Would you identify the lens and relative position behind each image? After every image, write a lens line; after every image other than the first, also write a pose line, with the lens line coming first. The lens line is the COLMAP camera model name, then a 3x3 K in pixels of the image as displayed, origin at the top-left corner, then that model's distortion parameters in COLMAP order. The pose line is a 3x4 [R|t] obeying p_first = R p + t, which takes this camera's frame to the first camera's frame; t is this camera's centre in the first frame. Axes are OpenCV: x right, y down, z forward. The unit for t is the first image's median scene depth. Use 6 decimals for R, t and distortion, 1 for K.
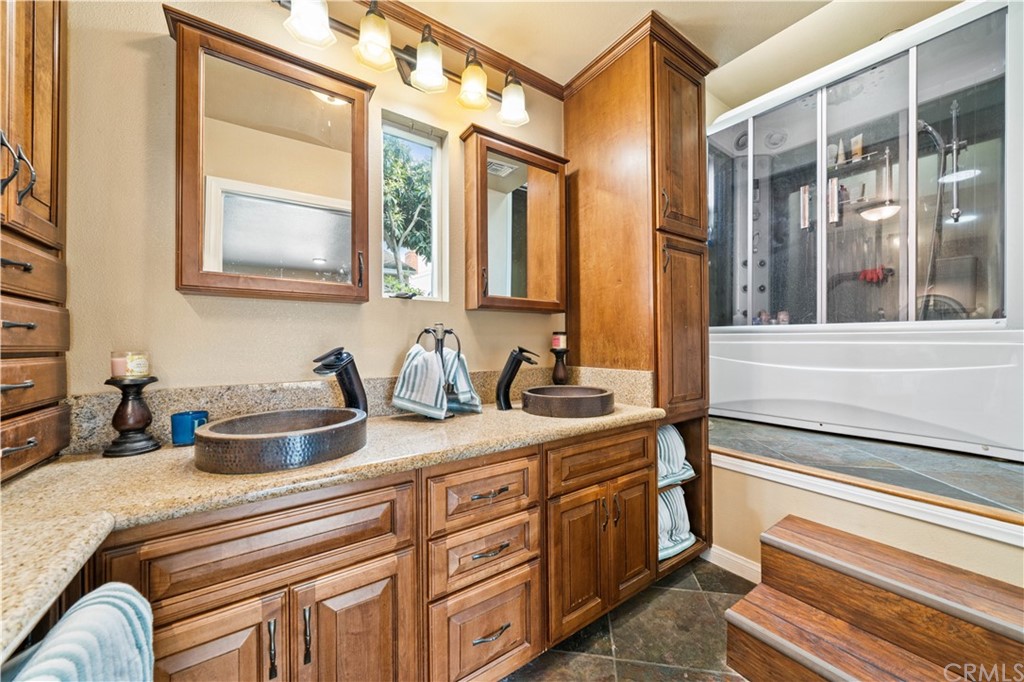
lens RADIAL K [[376.2, 0, 512.0], [0, 376.2, 341.0], [0, 0, 1]] dist [-0.000786, -0.000031]
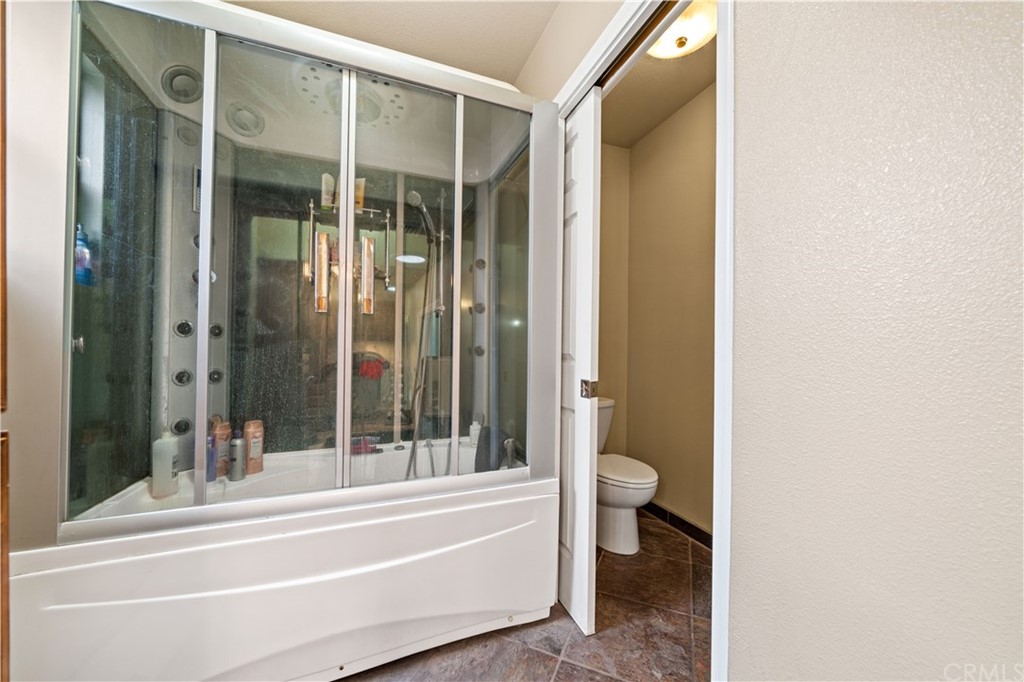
lens RADIAL K [[363.7, 0, 510.9], [0, 363.7, 342.0], [0, 0, 1]] dist [-0.000705, -0.000089]
pose [[0.257002, 0.015308, 0.966290, 0.258516], [-0.009653, 0.999865, -0.013273, -0.183252], [-0.966363, -0.005916, 0.257115, 0.442347]]
